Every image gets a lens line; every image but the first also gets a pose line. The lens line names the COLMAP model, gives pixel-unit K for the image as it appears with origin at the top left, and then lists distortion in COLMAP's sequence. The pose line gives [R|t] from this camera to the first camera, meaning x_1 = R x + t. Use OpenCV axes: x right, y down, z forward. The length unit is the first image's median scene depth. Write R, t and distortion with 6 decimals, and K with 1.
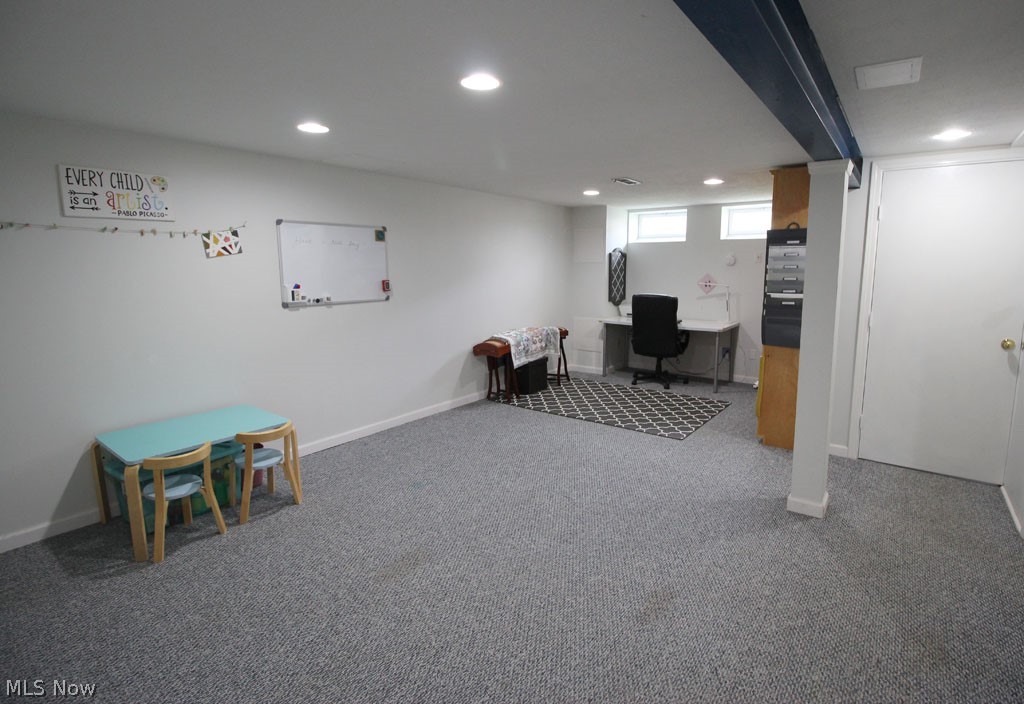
lens RADIAL K [[519.1, 0, 512.7], [0, 519.1, 345.4], [0, 0, 1]] dist [0.002357, -0.000021]
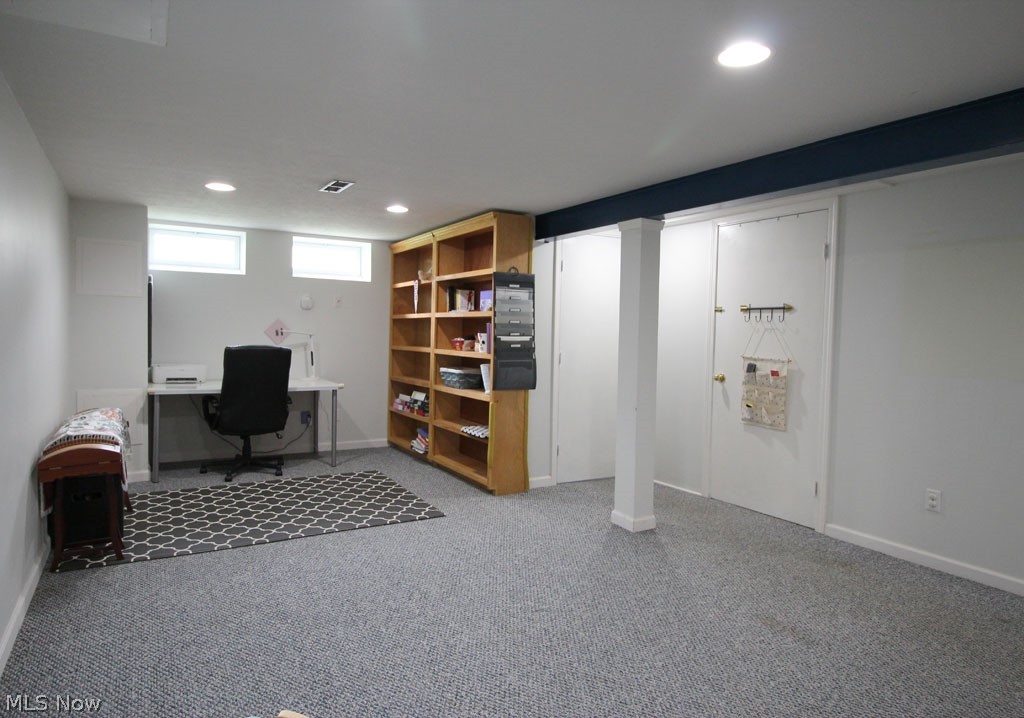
lens RADIAL K [[623.3, 0, 512.4], [0, 623.3, 361.1], [0, 0, 1]] dist [-0.005764, -0.001331]
pose [[0.372952, -0.040331, 0.926974, -0.563436], [0.120835, 0.992658, -0.005426, -0.044368], [-0.919949, 0.114034, 0.375088, 0.532483]]
